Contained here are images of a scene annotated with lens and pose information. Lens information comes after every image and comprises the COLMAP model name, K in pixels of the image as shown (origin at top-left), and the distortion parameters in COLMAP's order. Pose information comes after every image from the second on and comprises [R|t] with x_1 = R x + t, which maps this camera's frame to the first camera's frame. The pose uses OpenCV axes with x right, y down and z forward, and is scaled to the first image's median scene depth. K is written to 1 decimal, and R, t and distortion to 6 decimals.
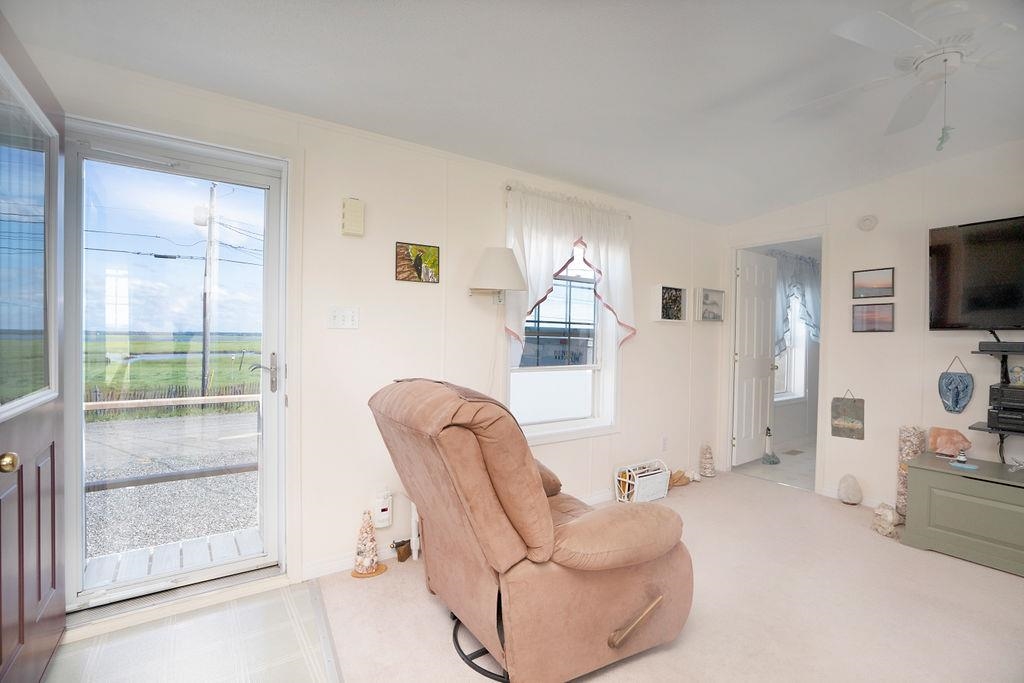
lens RADIAL K [[470.7, 0, 515.3], [0, 470.7, 342.5], [0, 0, 1]] dist [-0.051948, 0.018093]
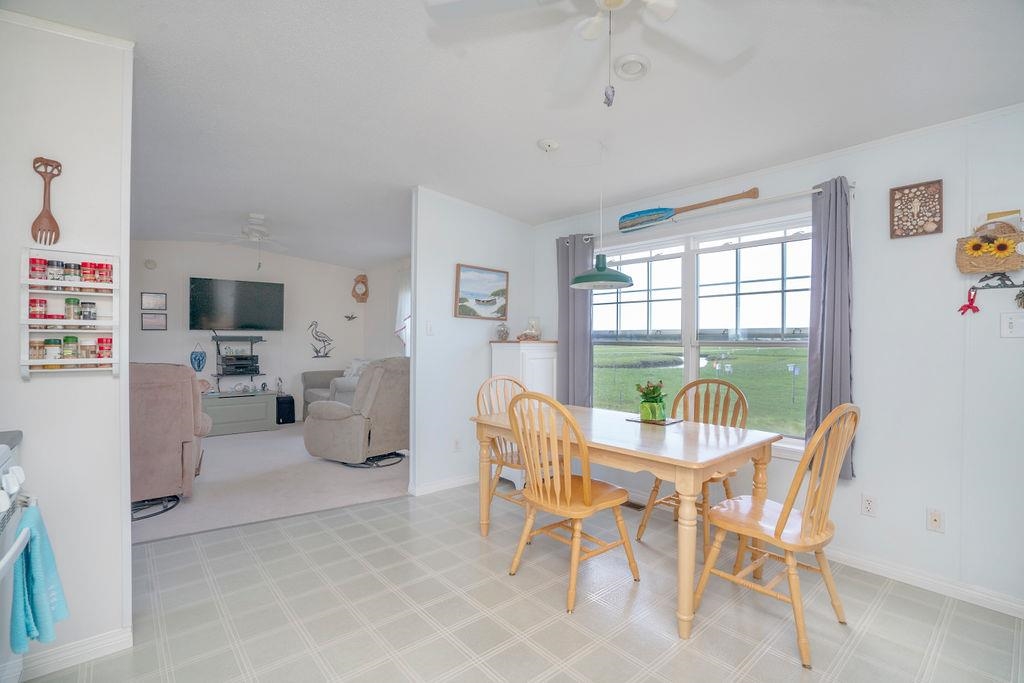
lens RADIAL K [[470.7, 0, 507.3], [0, 470.7, 345.3], [0, 0, 1]] dist [-0.051948, 0.018093]
pose [[-0.080442, -0.030764, 0.996284, -1.029767], [0.000955, 0.999521, 0.030941, -0.018546], [-0.996759, 0.003441, -0.080374, -0.157246]]
